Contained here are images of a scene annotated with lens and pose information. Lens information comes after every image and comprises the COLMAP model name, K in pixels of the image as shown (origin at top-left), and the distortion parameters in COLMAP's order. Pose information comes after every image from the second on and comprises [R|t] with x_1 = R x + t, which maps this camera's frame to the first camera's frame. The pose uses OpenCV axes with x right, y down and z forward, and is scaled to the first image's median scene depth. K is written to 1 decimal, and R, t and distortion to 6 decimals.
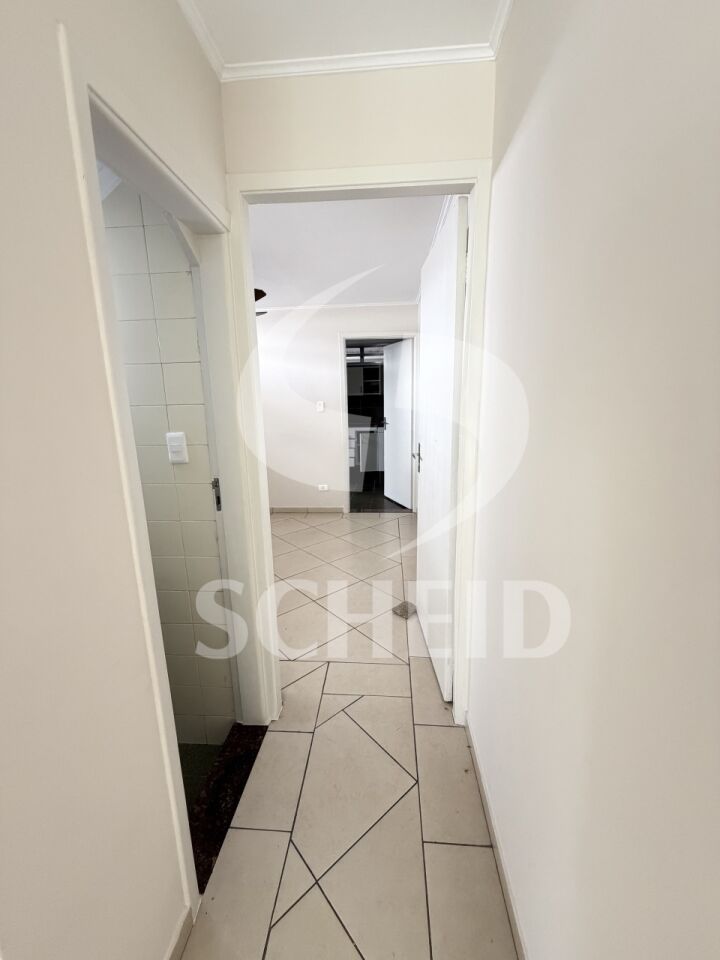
lens RADIAL K [[384.4, 0, 359.6], [0, 384.4, 480.3], [0, 0, 1]] dist [0.003445, -0.000605]
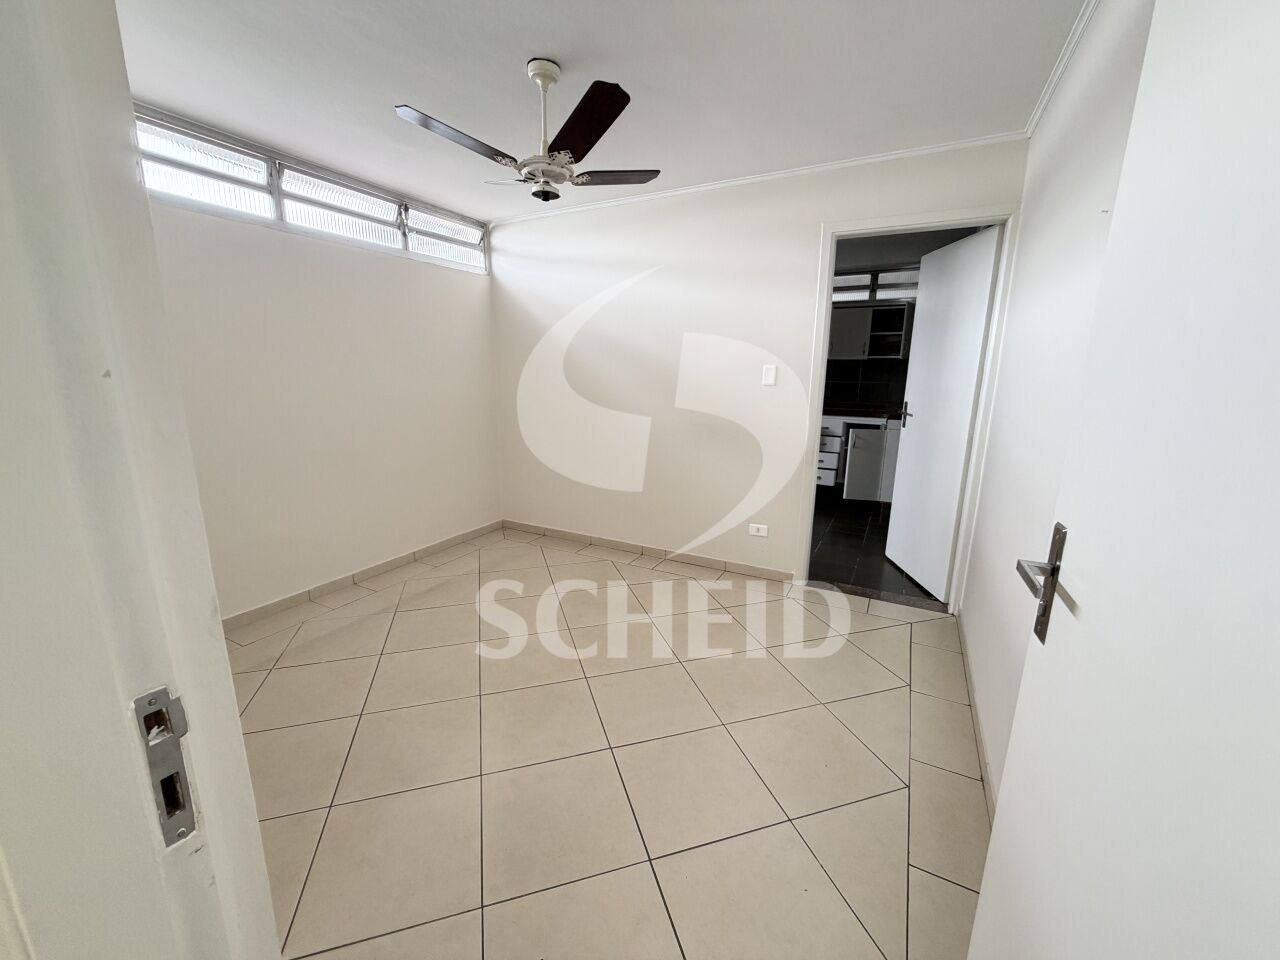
lens RADIAL K [[512.5, 0, 637.2], [0, 512.5, 475.8], [0, 0, 1]] dist [0.003445, -0.000605]
pose [[0.915476, 0.113639, -0.385992, 0.013229], [-0.114145, 0.993227, 0.021690, -0.042240], [0.385842, 0.024202, 0.922247, 0.243718]]
